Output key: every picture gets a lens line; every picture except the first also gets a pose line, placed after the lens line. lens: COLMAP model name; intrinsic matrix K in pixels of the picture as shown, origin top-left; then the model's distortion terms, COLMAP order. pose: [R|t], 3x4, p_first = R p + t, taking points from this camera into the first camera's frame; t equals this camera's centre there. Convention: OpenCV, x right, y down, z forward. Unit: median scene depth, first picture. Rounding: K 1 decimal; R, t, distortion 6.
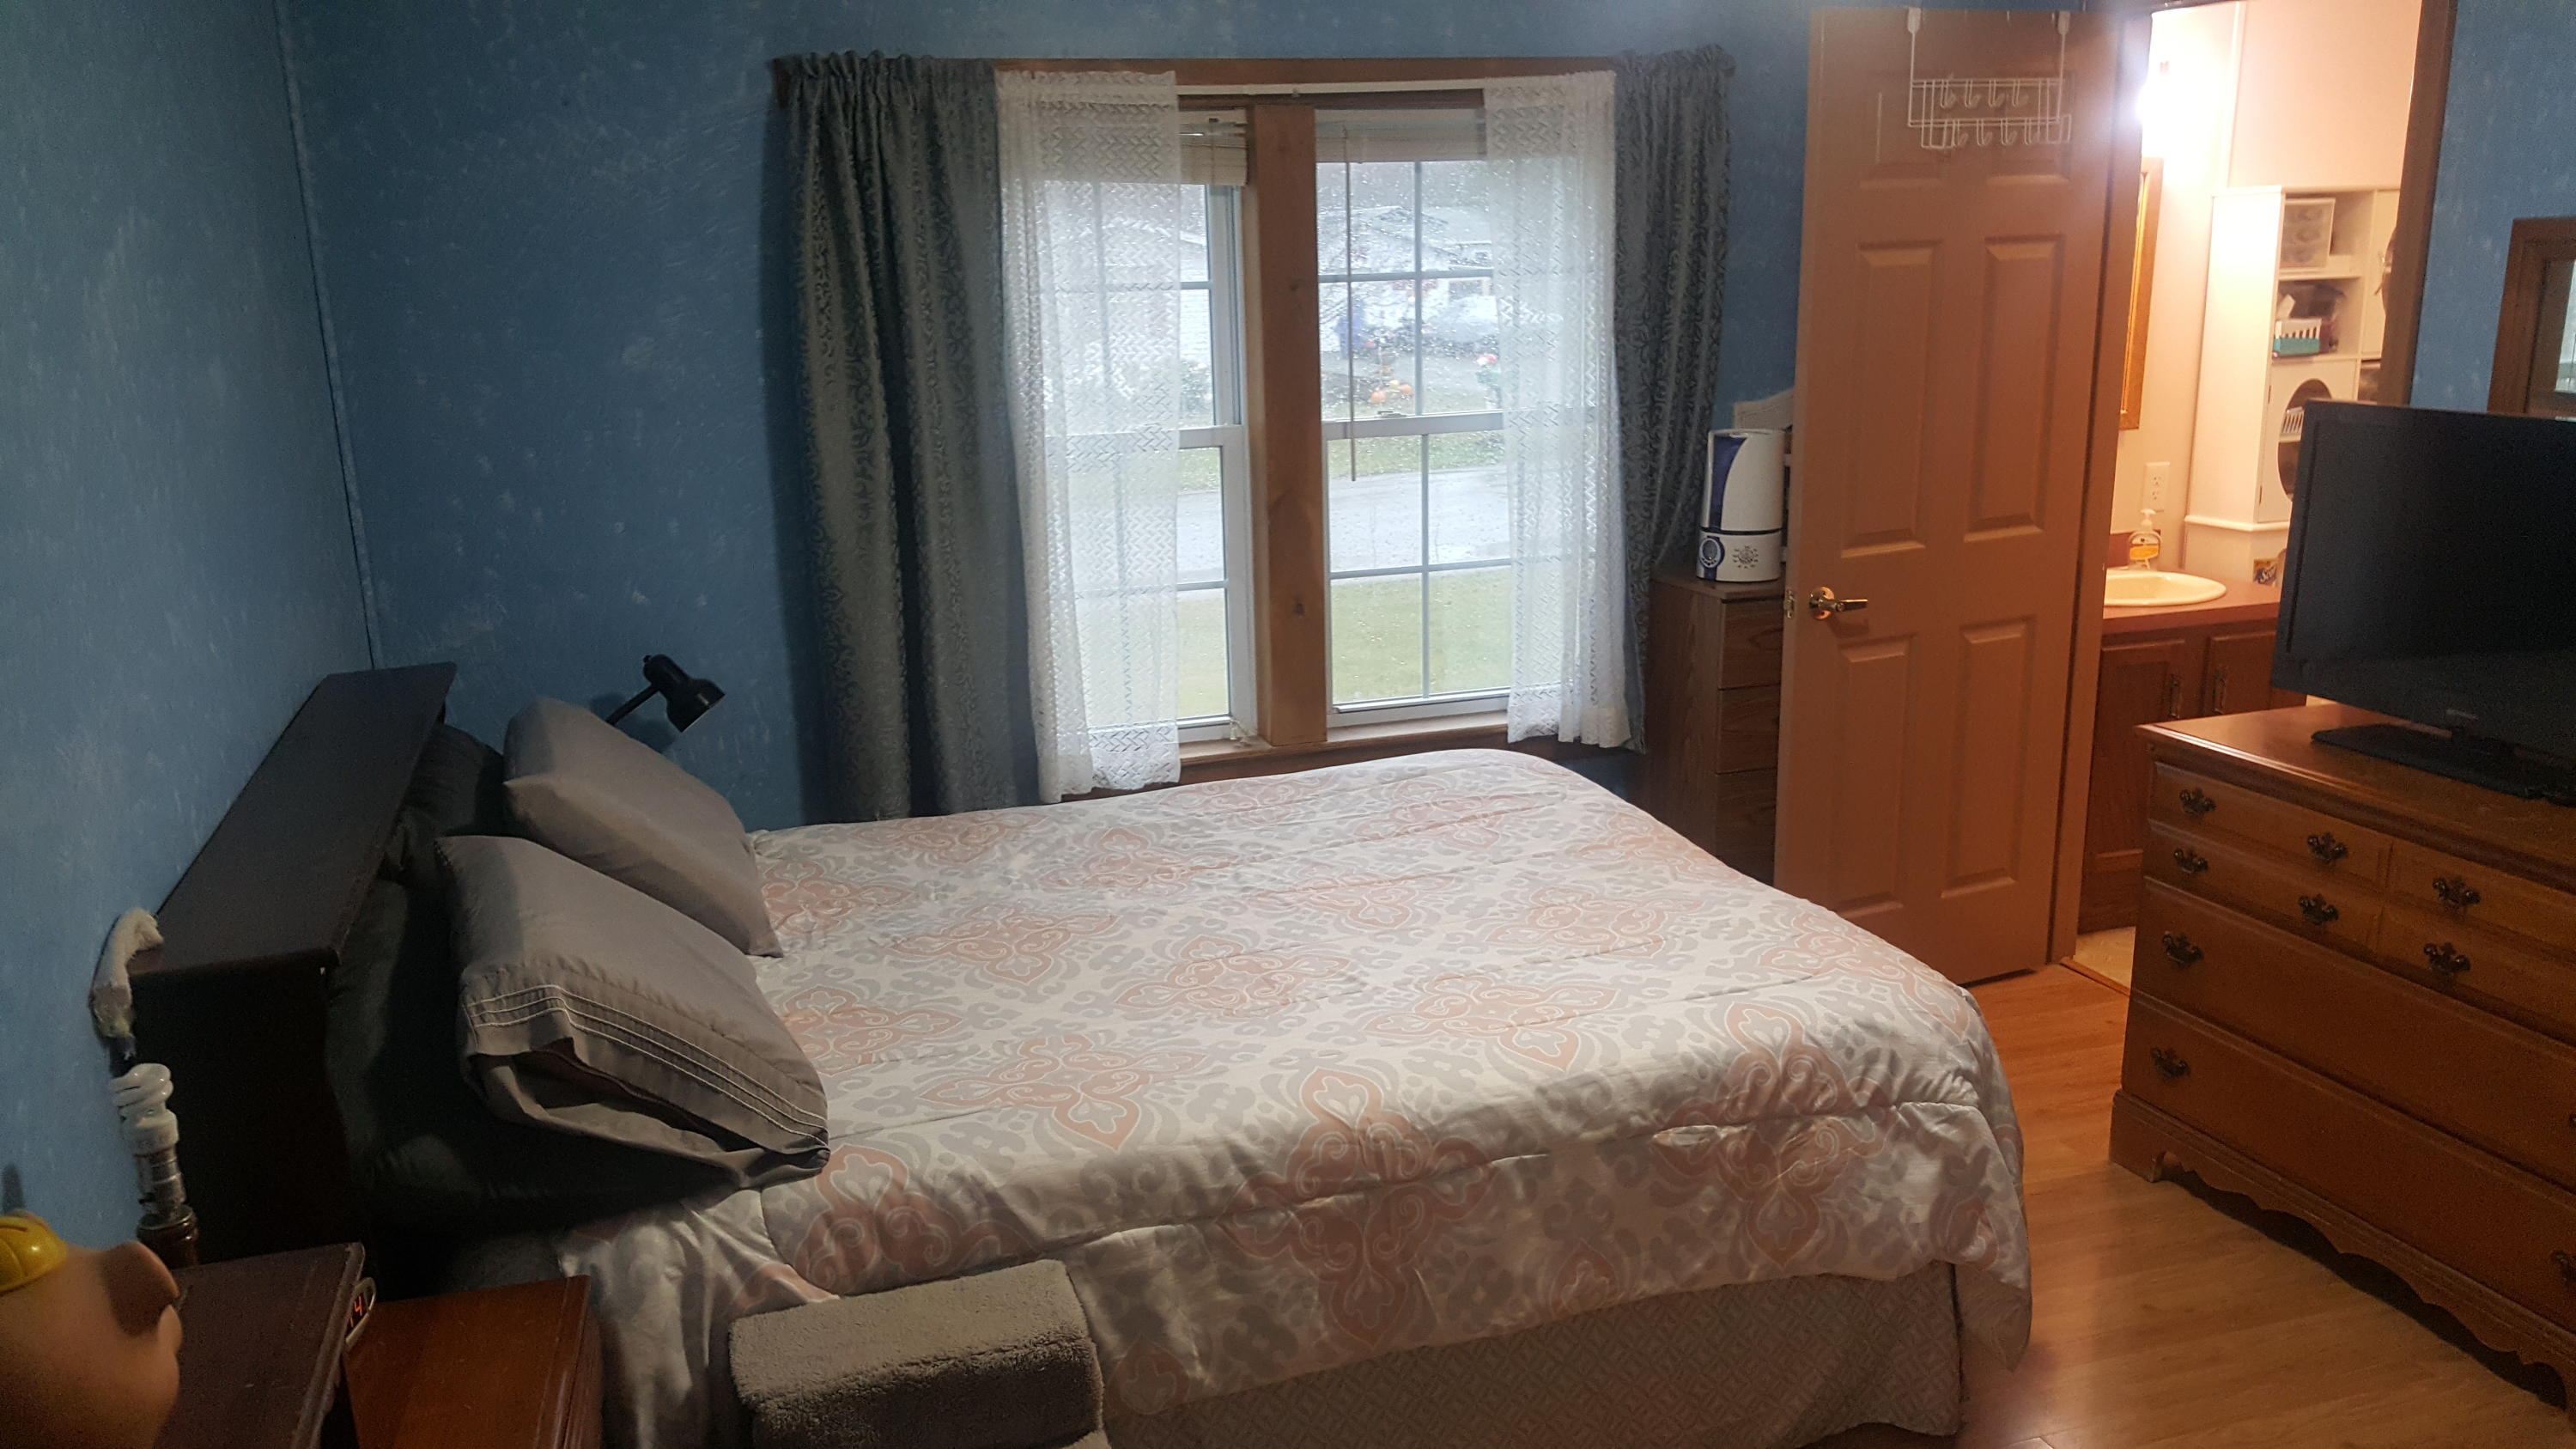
lens RADIAL K [[1965.6, 0, 1288.0], [0, 1965.6, 724.5], [0, 0, 1]] dist [0.050233, 0.000544]
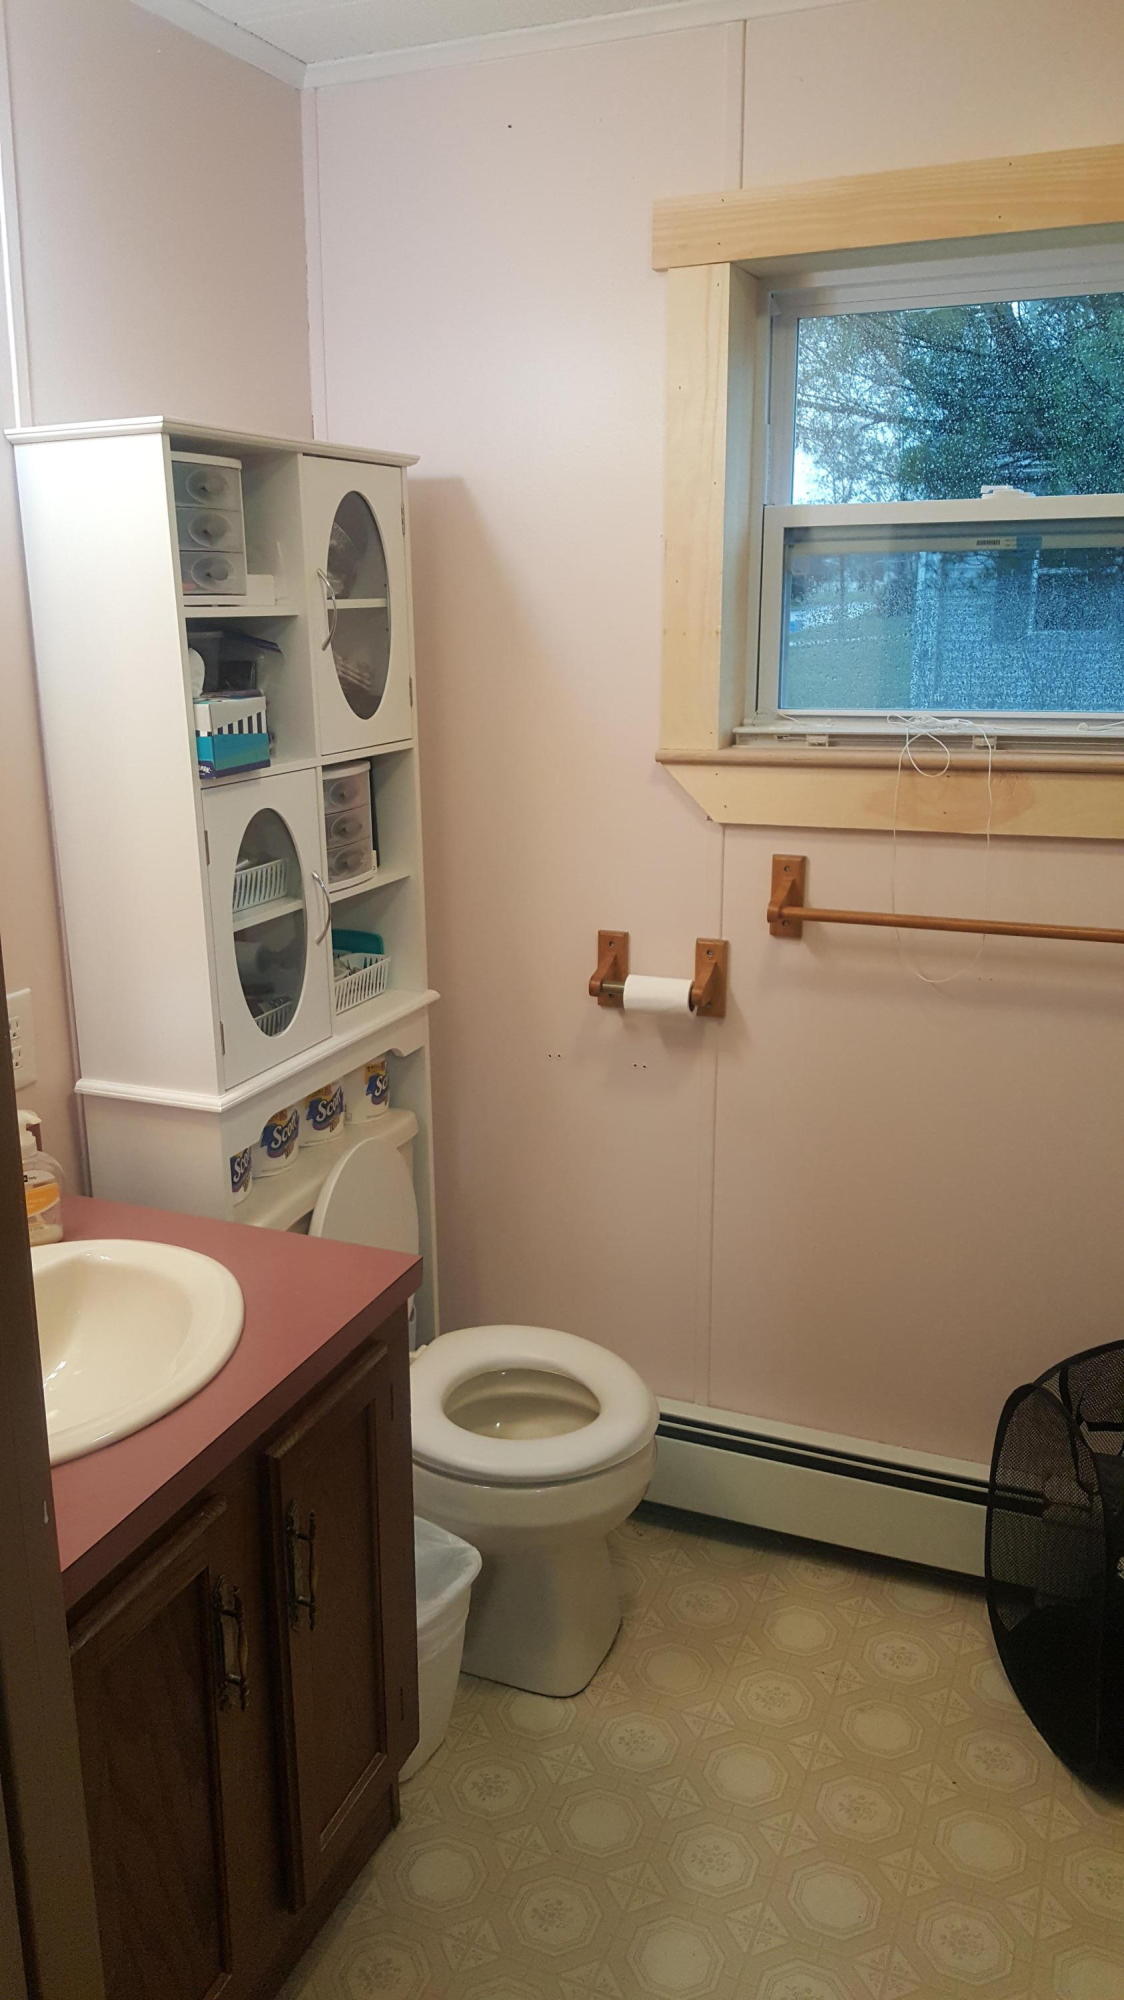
lens RADIAL K [[1525.9, 0, 562.0], [0, 1525.9, 1000.0], [0, 0, 1]] dist [0.050233, 0.000544]
pose [[0.652417, -0.177207, 0.736851, 0.261440], [0.171123, 0.981615, 0.084557, -0.145806], [-0.738288, 0.070926, 0.670746, 0.680351]]
